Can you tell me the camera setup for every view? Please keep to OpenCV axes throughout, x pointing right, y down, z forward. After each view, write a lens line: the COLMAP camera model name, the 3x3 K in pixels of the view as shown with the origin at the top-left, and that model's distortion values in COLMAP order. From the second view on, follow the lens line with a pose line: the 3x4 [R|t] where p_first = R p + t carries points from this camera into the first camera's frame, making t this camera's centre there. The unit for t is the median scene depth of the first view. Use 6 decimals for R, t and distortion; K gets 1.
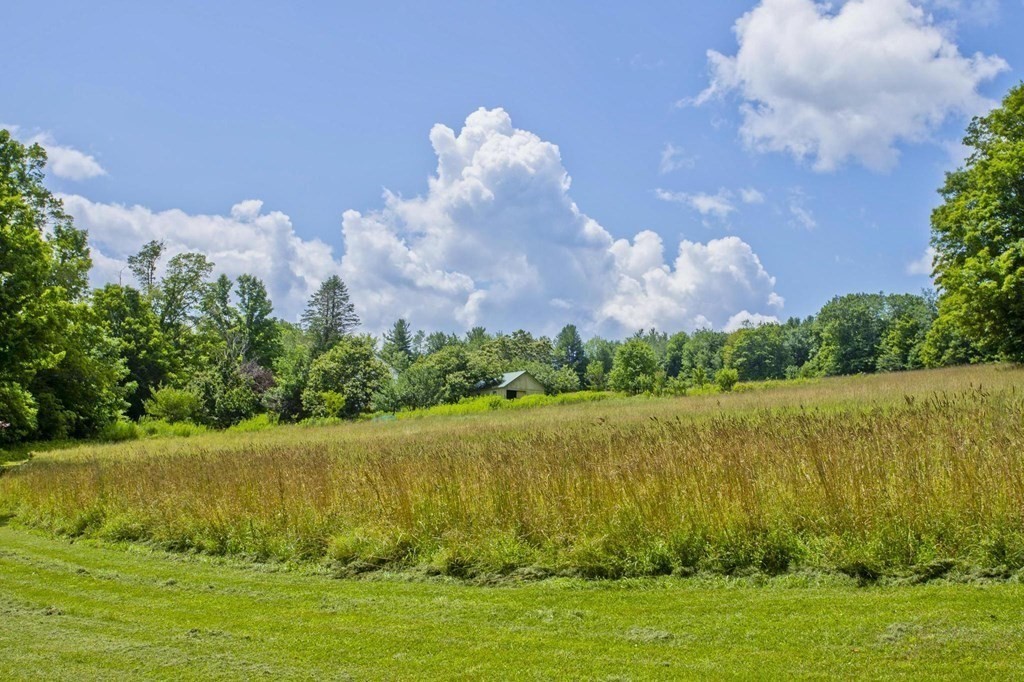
lens RADIAL K [[1114.9, 0, 510.6], [0, 1114.9, 329.1], [0, 0, 1]] dist [-0.002843, 0.012142]
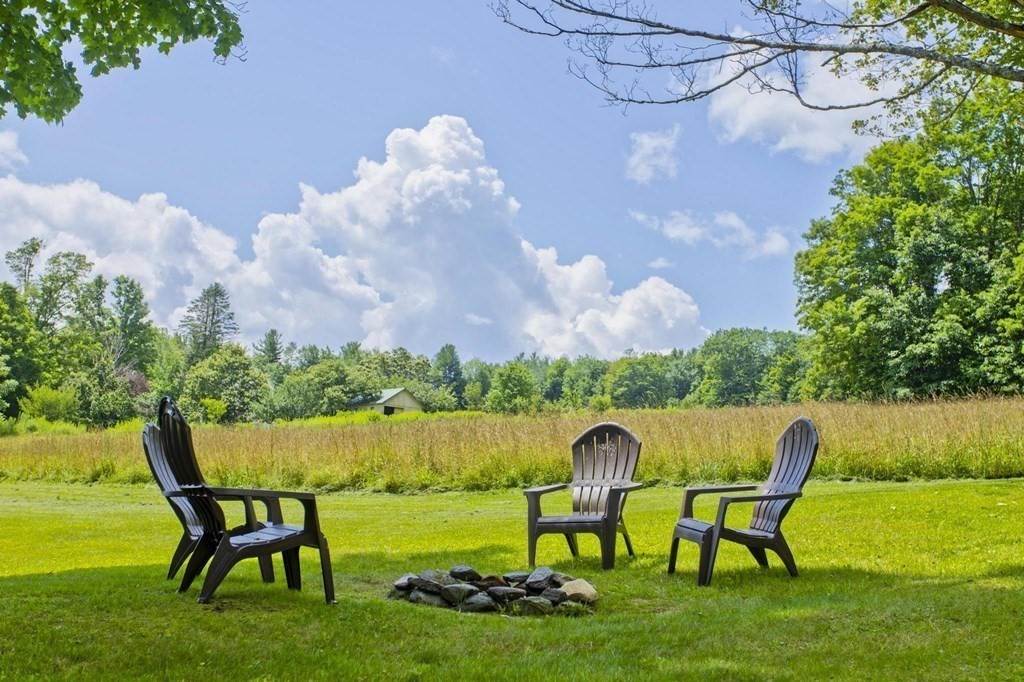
lens RADIAL K [[2266.9, 0, 512.0], [0, 2266.9, 341.0], [0, 0, 1]] dist [0.018401, -0.087982]
pose [[0.993790, 0.051599, 0.098585, -0.092911], [-0.051268, 0.998668, -0.005887, 0.002152], [-0.098758, 0.000796, 0.995111, -1.033743]]
